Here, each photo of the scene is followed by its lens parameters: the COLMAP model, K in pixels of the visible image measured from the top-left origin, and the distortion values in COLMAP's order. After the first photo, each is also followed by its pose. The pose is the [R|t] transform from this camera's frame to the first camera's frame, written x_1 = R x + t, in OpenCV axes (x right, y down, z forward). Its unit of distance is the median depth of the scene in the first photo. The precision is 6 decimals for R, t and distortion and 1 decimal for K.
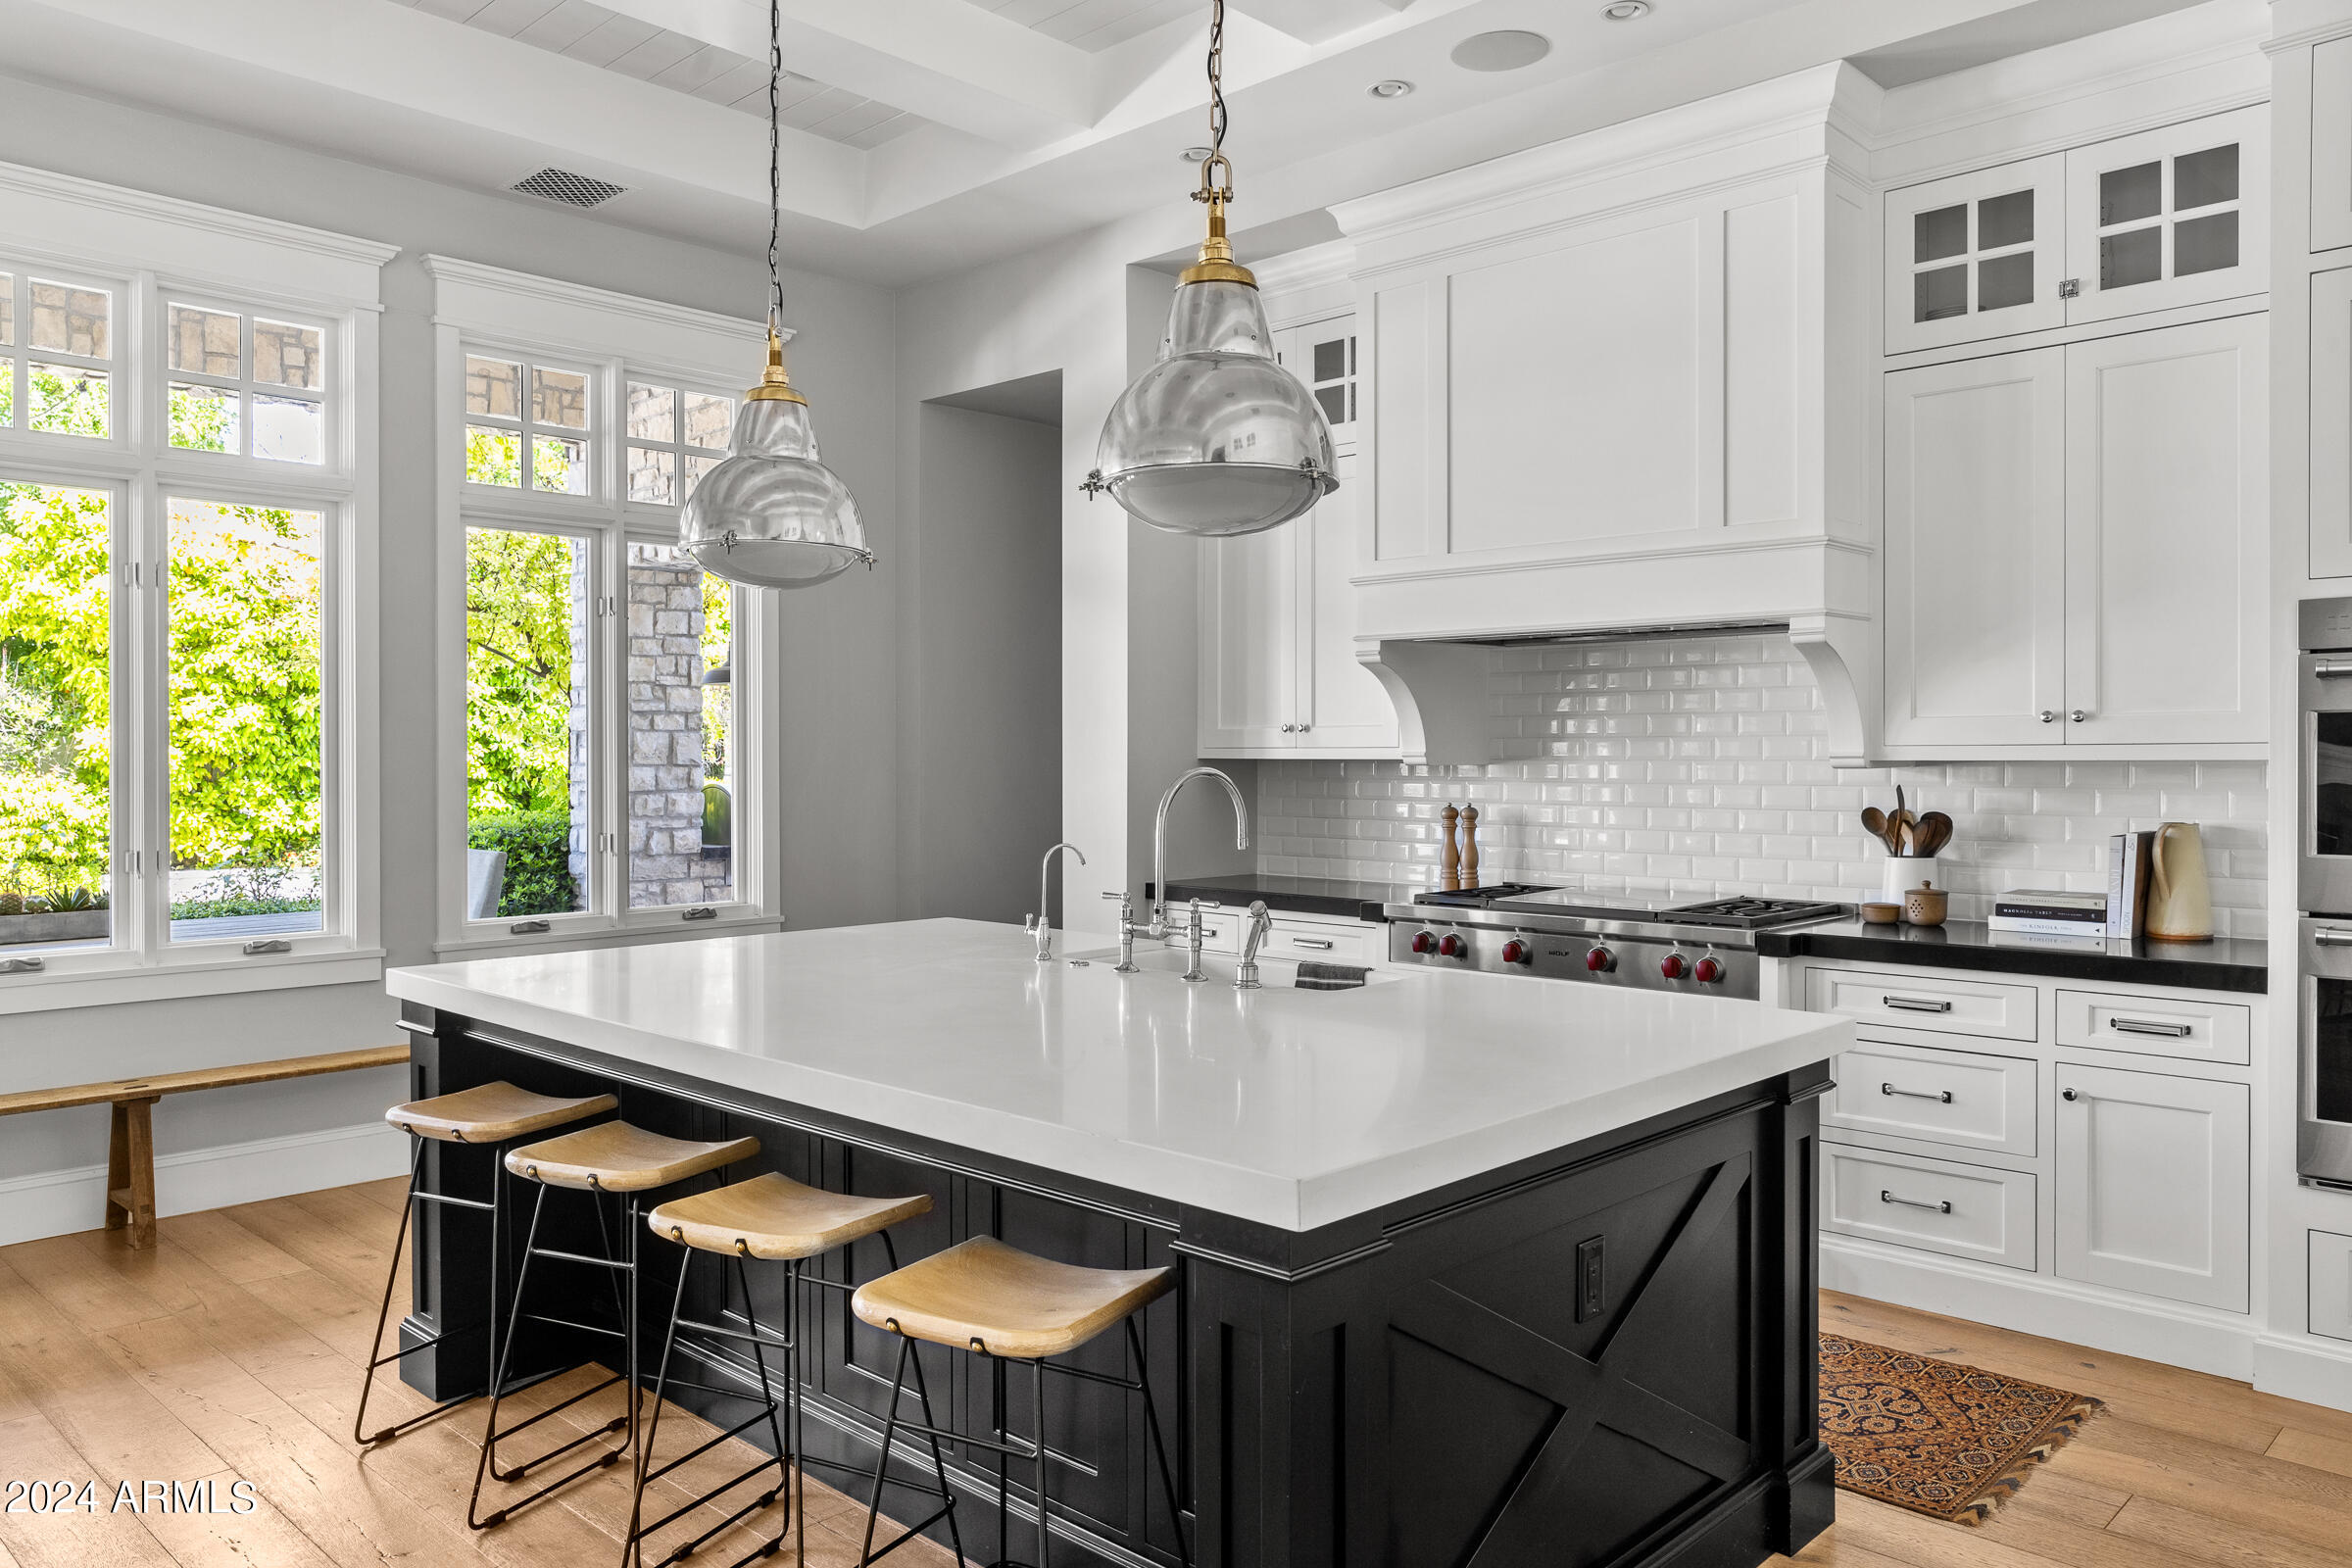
lens RADIAL K [[1679.8, 0, 1176.8], [0, 1679.8, 782.7], [0, 0, 1]] dist [-0.004406, 0.005646]
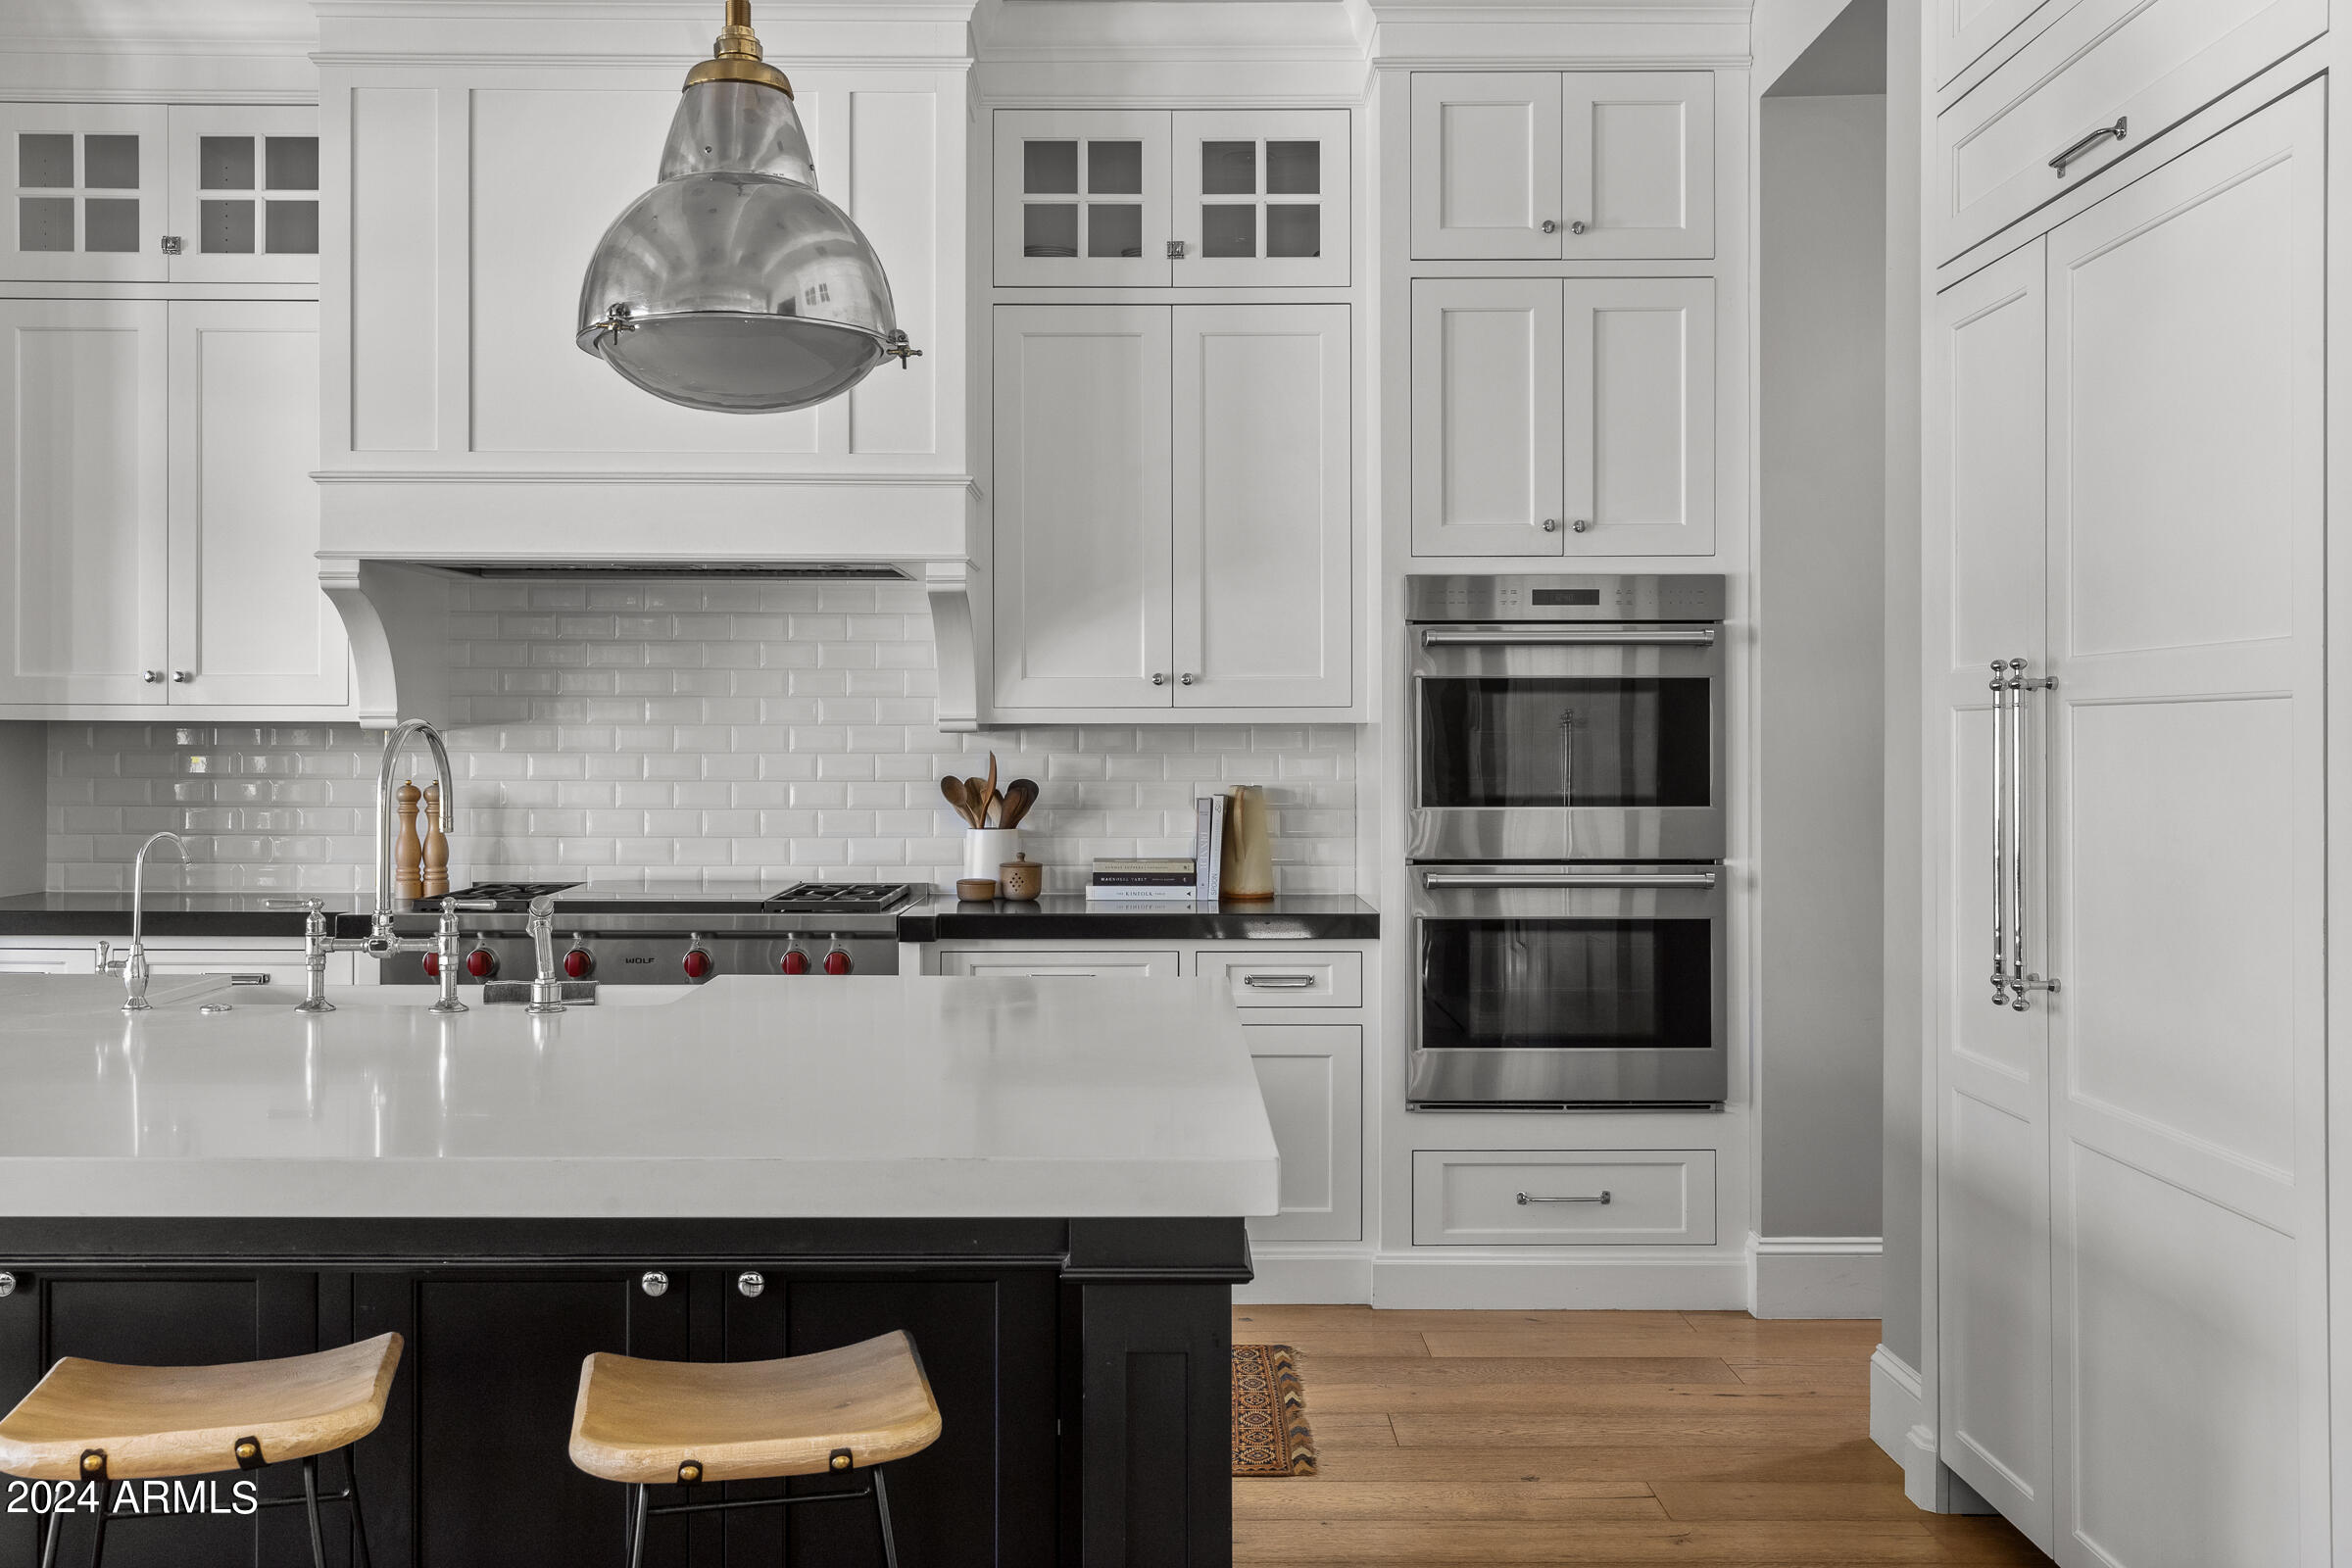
lens RADIAL K [[2091.5, 0, 1173.0], [0, 2091.5, 766.4], [0, 0, 1]] dist [0.014179, 0.003596]
pose [[0.716488, -0.005730, 0.697576, -0.325015], [0.009489, 0.999954, -0.001533, 0.013582], [-0.697535, 0.007718, 0.716509, 0.108790]]
